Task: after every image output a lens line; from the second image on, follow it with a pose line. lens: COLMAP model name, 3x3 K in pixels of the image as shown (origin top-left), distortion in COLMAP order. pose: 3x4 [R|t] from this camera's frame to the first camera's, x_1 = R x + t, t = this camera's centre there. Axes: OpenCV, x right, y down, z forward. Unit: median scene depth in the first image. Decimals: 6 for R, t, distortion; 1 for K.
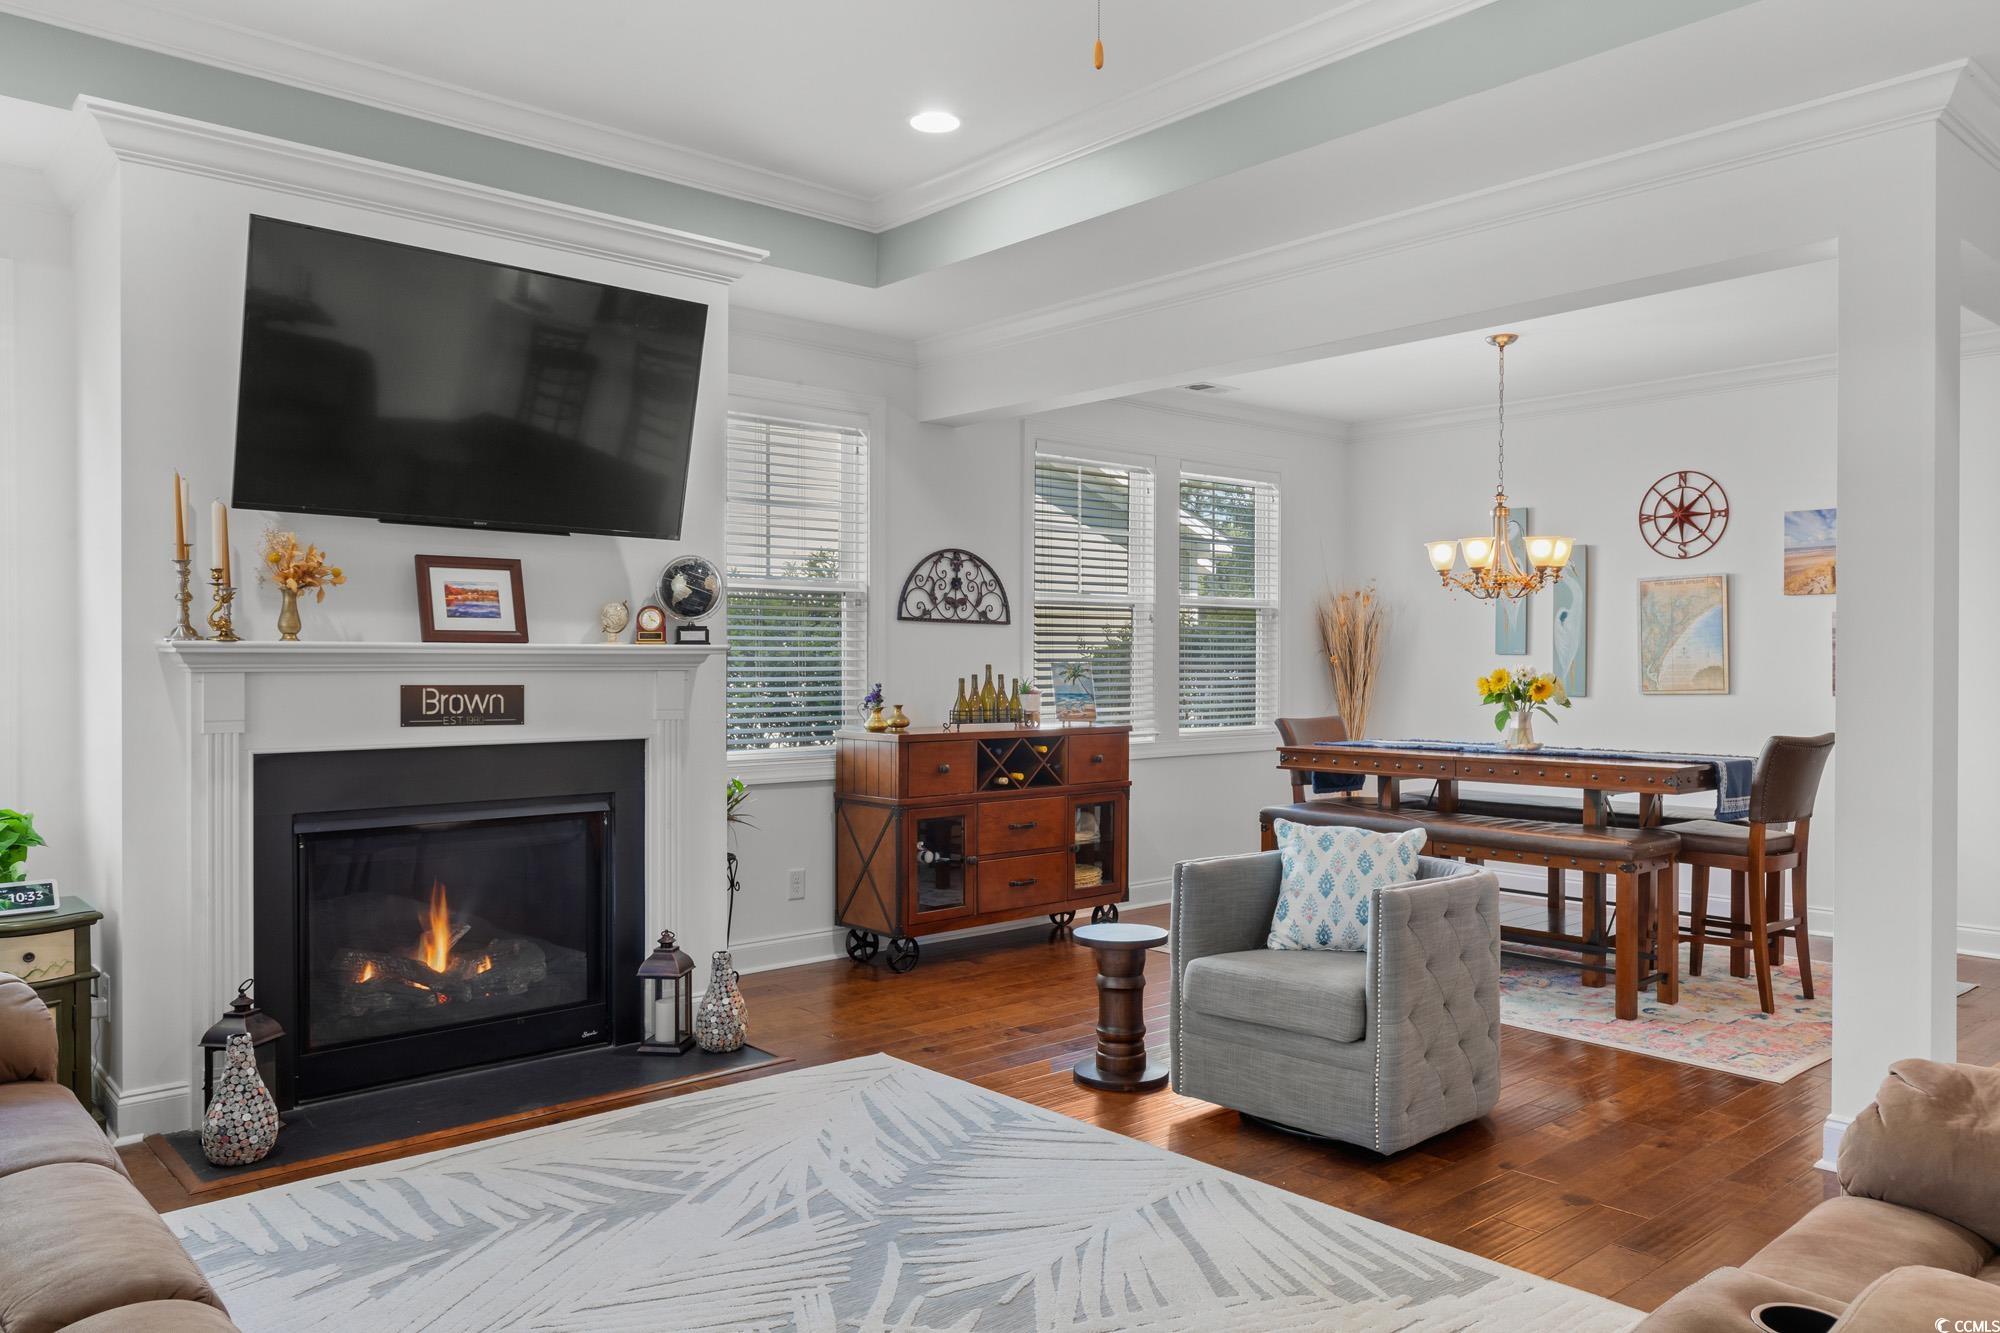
lens RADIAL K [[1428.5, 0, 1001.1], [0, 1428.5, 672.1], [0, 0, 1]] dist [0.007574, -0.000050]
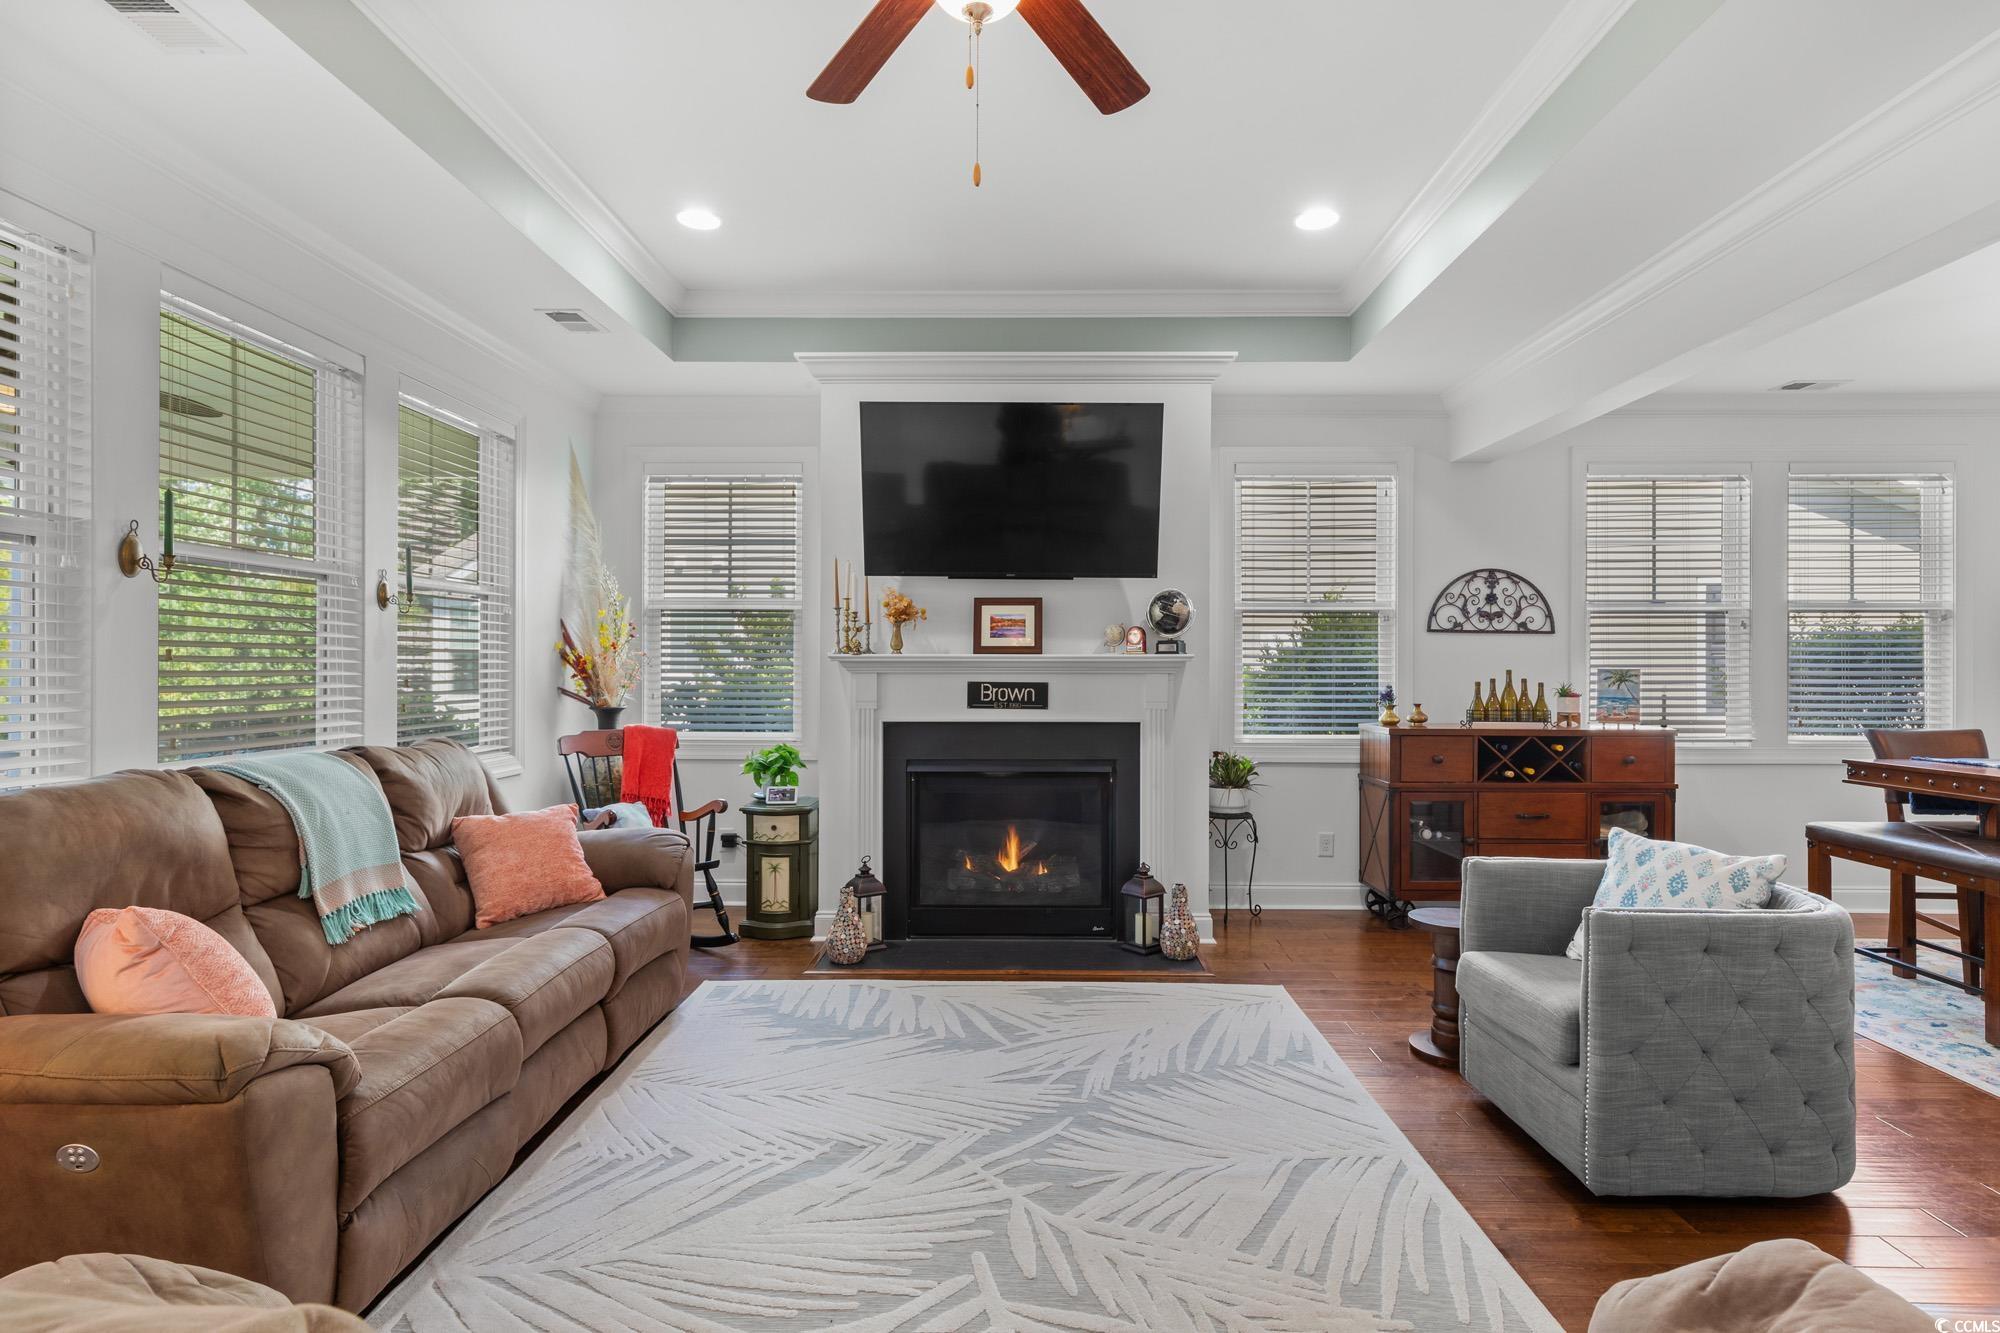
lens RADIAL K [[1033.5, 0, 1002.4], [0, 1033.5, 659.2], [0, 0, 1]] dist [0.005595, -0.000751]
pose [[0.732836, -0.003947, -0.680394, 0.367225], [-0.006436, 0.999898, -0.012732, -0.001091], [0.680375, 0.013709, 0.732736, 0.192992]]
